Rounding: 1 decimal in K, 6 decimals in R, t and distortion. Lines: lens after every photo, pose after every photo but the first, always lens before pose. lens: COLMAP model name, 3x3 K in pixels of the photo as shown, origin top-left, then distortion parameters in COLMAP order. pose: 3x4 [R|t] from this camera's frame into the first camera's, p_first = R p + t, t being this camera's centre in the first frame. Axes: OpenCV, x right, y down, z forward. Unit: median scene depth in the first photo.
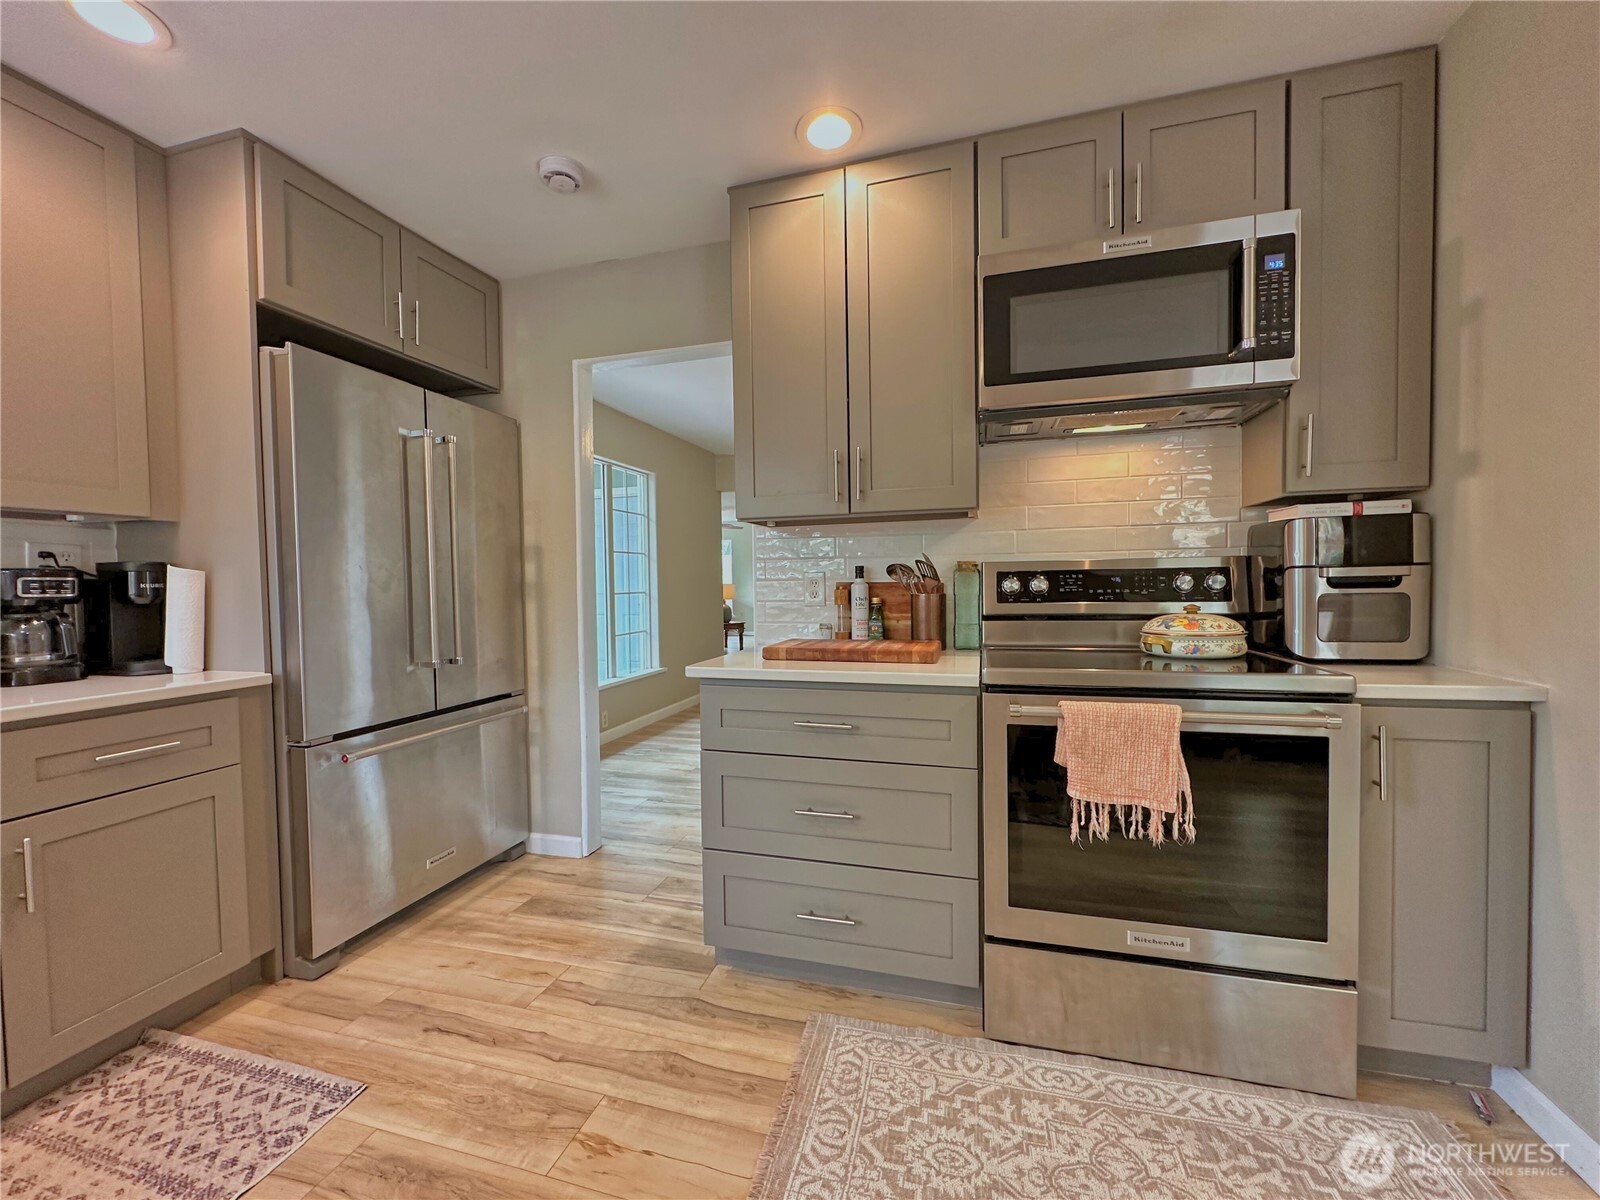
lens RADIAL K [[637.8, 0, 801.2], [0, 637.8, 597.8], [0, 0, 1]] dist [-0.006950, 0.001891]
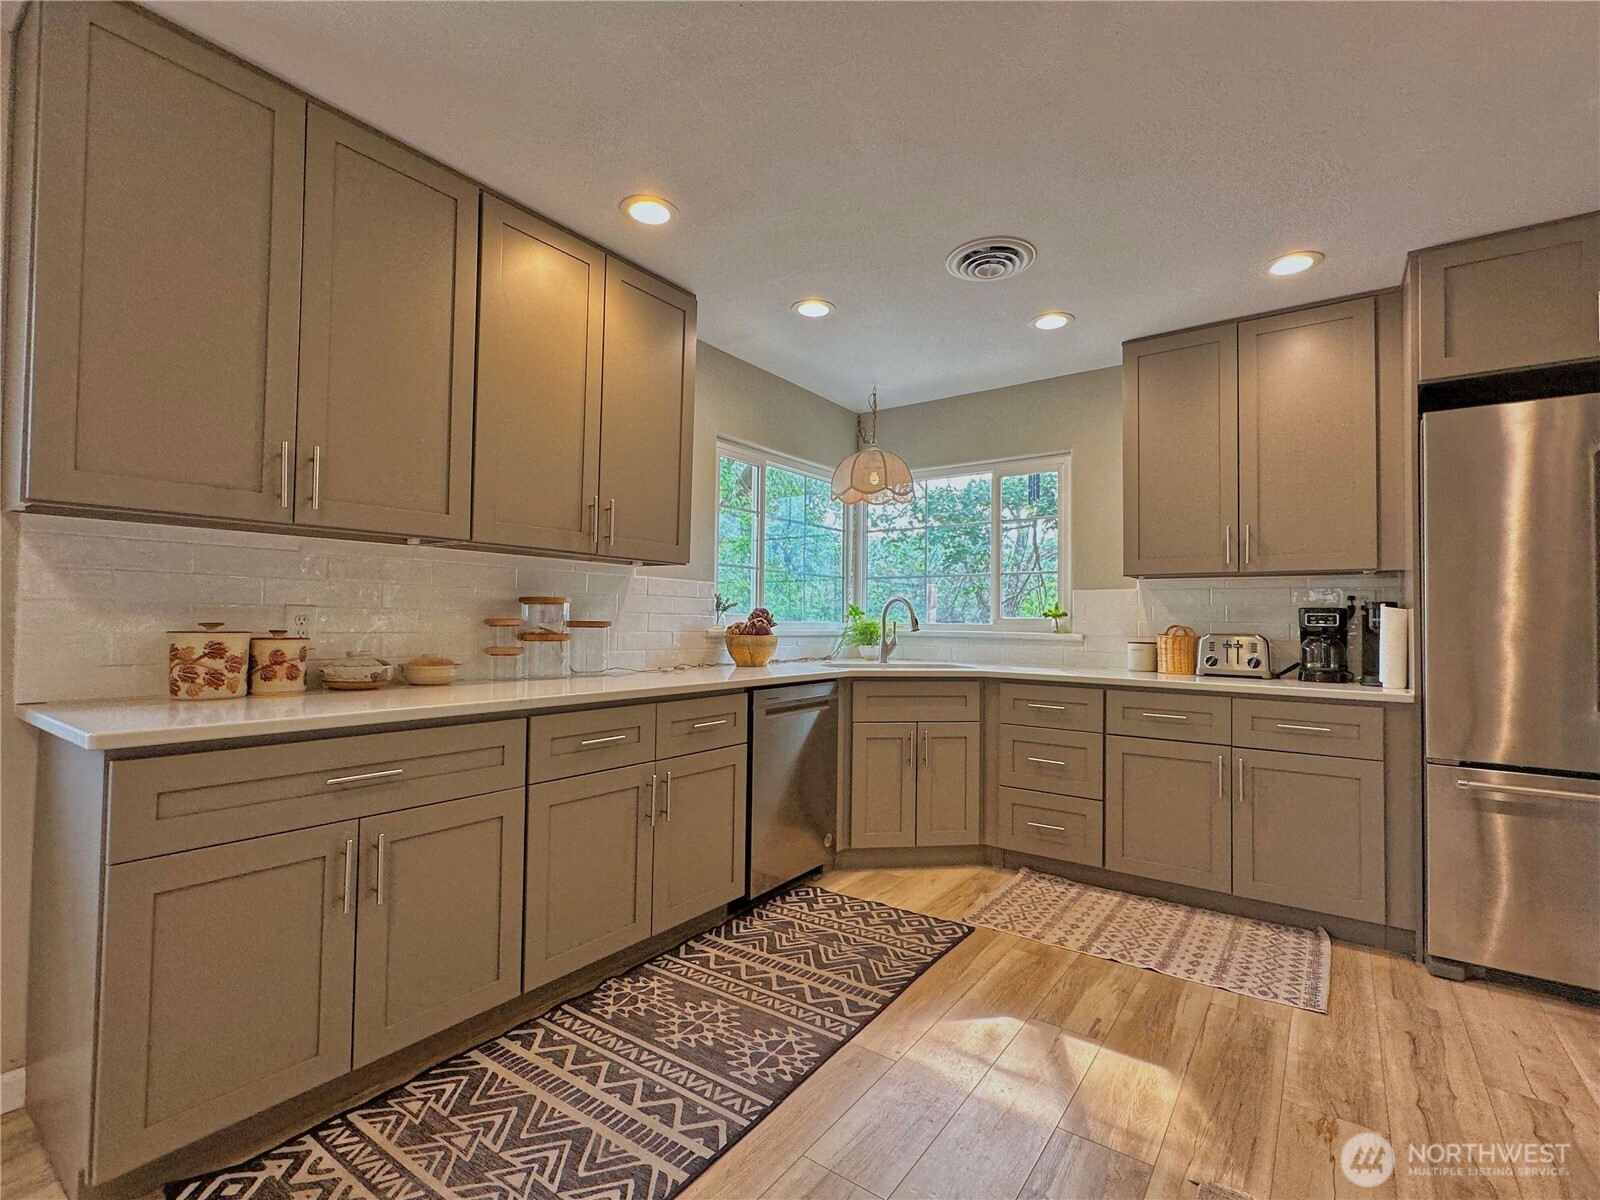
lens RADIAL K [[738.3, 0, 802.7], [0, 738.3, 601.2], [0, 0, 1]] dist [-0.002750, 0.000136]
pose [[-0.340882, -0.014666, -0.939992, 0.855099], [-0.034041, 0.999415, -0.003248, -0.012315], [0.939490, 0.030891, -0.341182, 0.392443]]
